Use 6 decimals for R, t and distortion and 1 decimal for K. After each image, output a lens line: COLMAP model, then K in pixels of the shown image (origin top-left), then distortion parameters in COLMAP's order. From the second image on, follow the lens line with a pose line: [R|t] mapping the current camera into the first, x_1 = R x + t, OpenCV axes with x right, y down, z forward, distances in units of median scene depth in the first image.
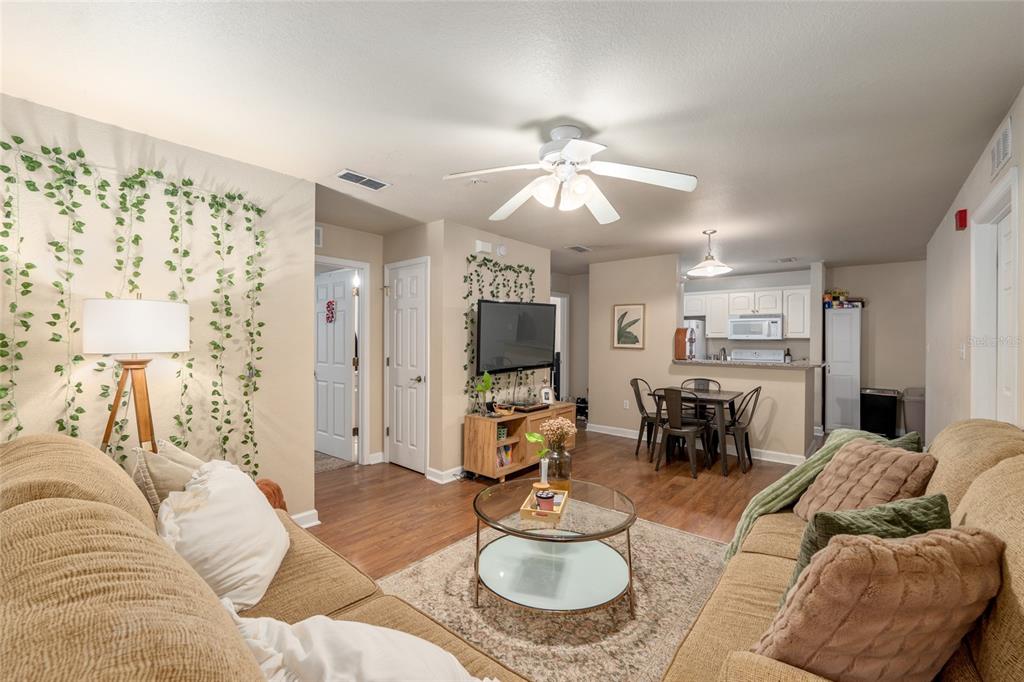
lens RADIAL K [[419.0, 0, 512.0], [0, 419.0, 341.0], [0, 0, 1]] dist [-0.008430, 0.000334]
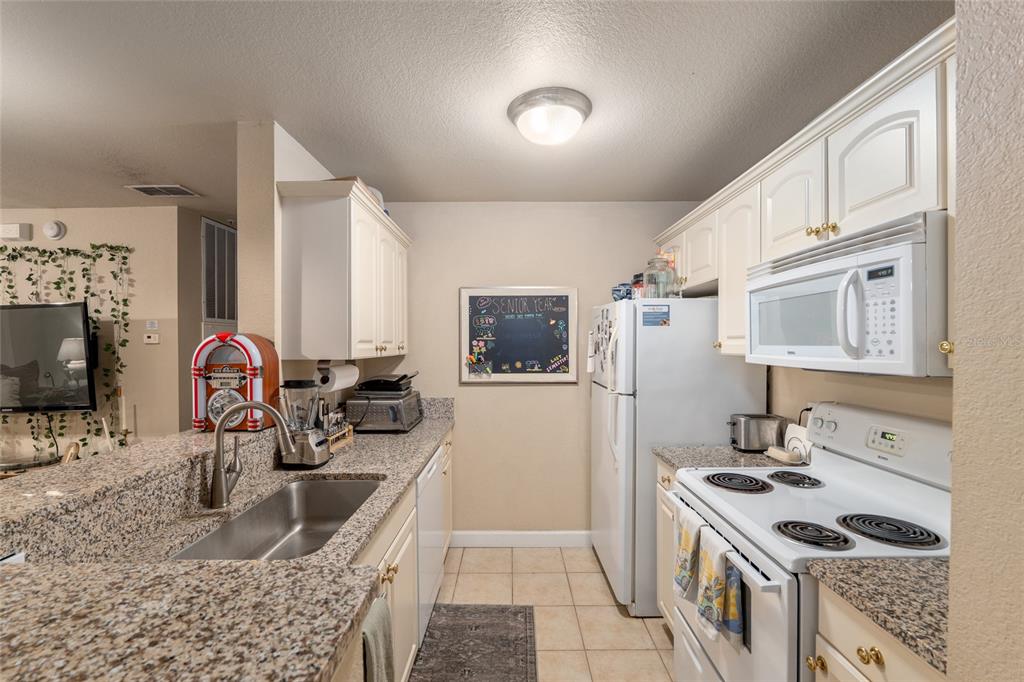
lens RADIAL K [[426.6, 0, 508.8], [0, 426.6, 345.6], [0, 0, 1]] dist [-0.010988, 0.000281]
pose [[0.643033, -0.006358, -0.765812, 1.004011], [0.007529, 0.999970, -0.001980, -0.024428], [0.765802, -0.004492, 0.643061, 1.174672]]
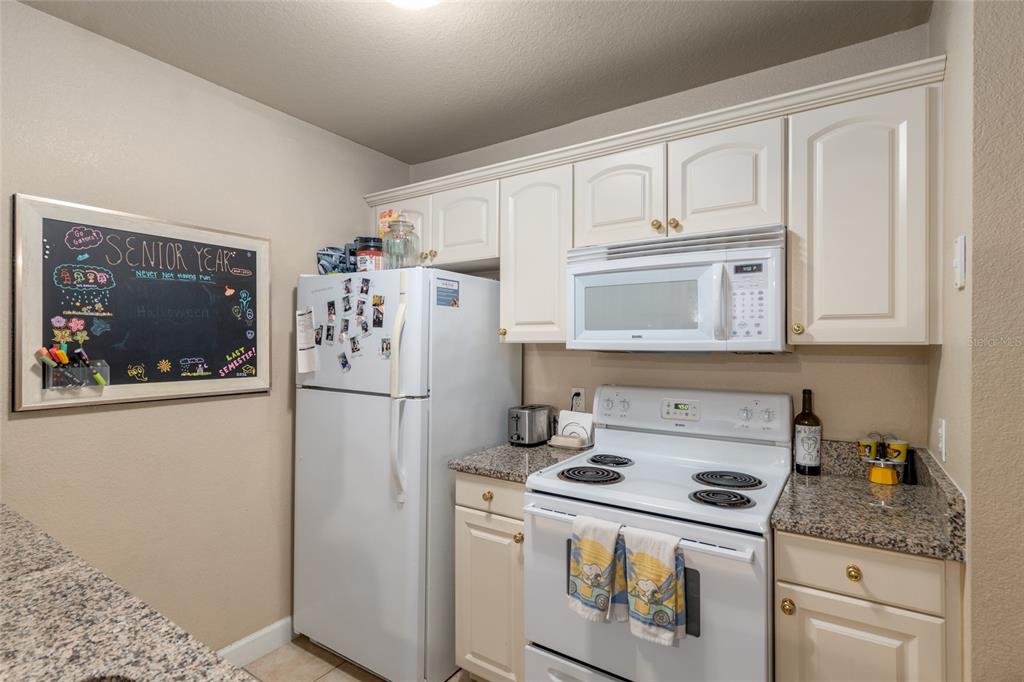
lens RADIAL K [[498.9, 0, 512.0], [0, 498.9, 341.0], [0, 0, 1]] dist [-0.000354, -0.000098]
pose [[0.993188, -0.004546, 0.116433, 0.732027], [0.005179, 0.999973, -0.005134, -0.012354], [-0.116406, 0.005702, 0.993185, 1.165353]]
